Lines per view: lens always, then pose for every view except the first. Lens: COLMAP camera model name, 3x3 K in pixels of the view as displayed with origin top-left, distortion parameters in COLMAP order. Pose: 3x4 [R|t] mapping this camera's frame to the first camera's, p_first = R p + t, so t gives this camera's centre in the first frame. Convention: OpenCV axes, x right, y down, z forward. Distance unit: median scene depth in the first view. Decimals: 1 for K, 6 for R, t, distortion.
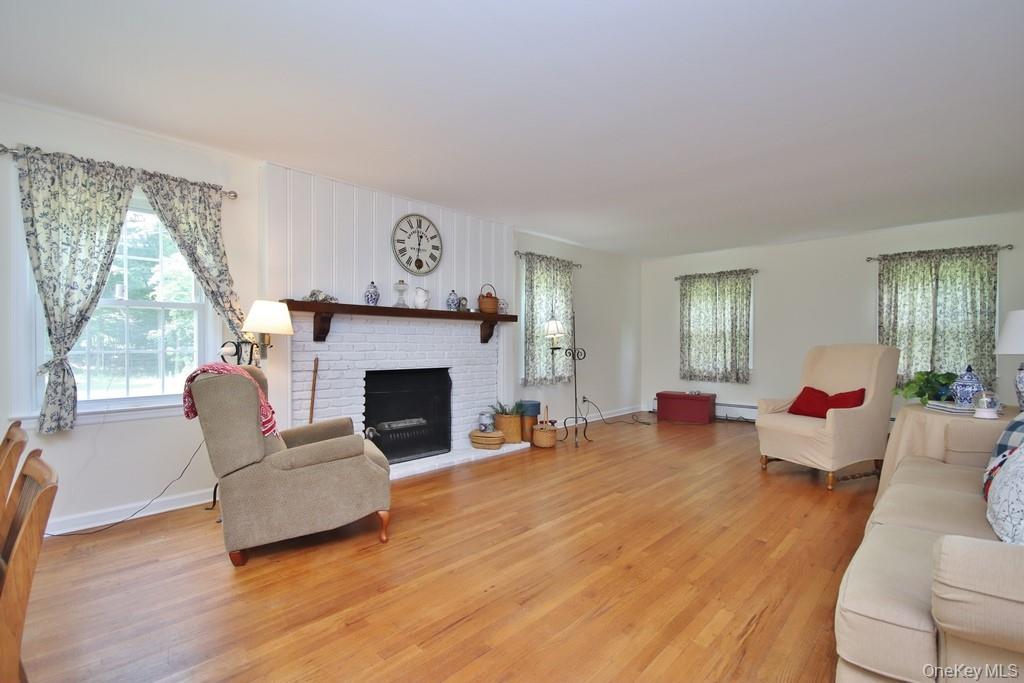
lens RADIAL K [[471.5, 0, 515.1], [0, 471.5, 343.0], [0, 0, 1]] dist [-0.005860, -0.001599]
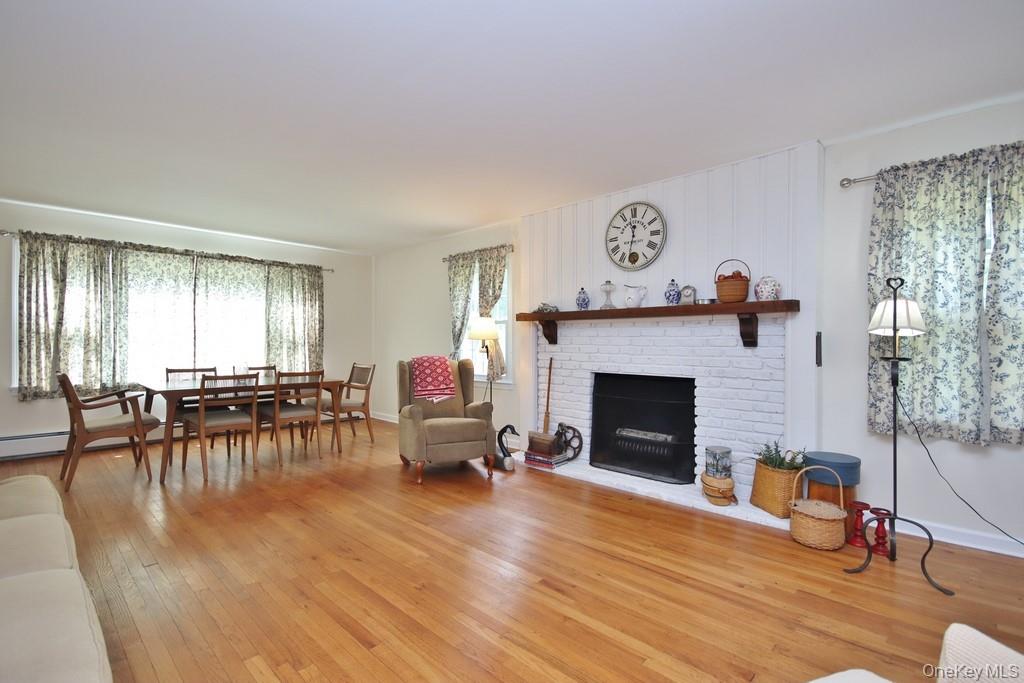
lens RADIAL K [[471.5, 0, 513.1], [0, 471.5, 344.2], [0, 0, 1]] dist [-0.005860, -0.001599]
pose [[-0.007705, -0.000615, -0.999970, 0.705195], [-0.004541, 0.999990, -0.000580, -0.002037], [0.999960, 0.004536, -0.007708, 0.791716]]
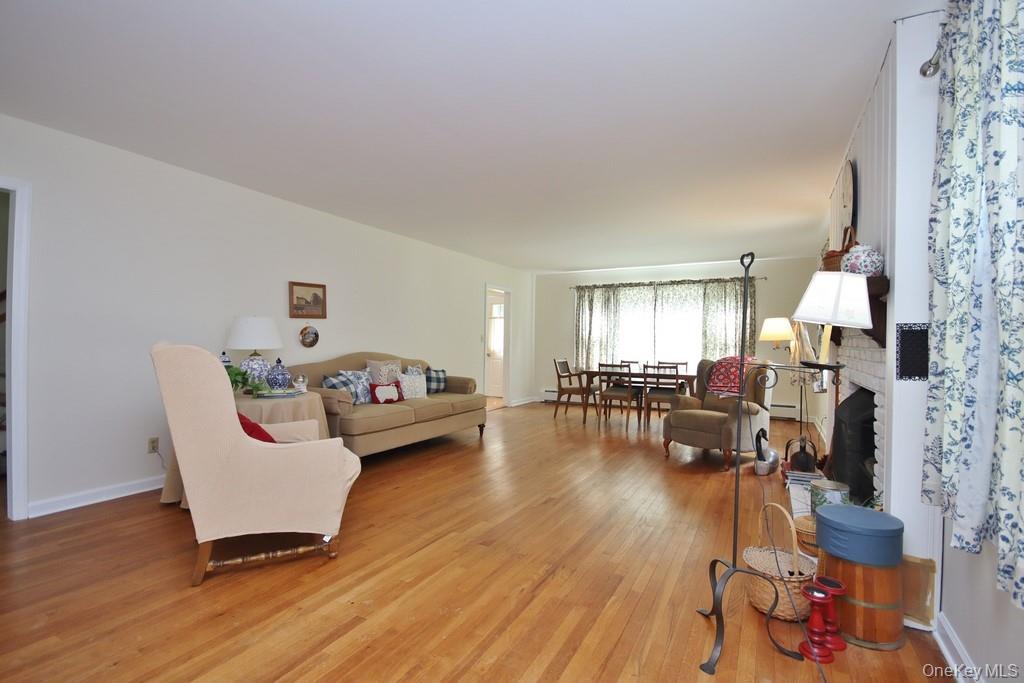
lens RADIAL K [[471.5, 0, 510.7], [0, 471.5, 345.0], [0, 0, 1]] dist [-0.005860, -0.001599]
pose [[-0.968227, -0.010494, -0.249852, 0.446335], [-0.011739, 0.999925, 0.003496, -0.000604], [0.249796, 0.006318, -0.968278, 1.604749]]
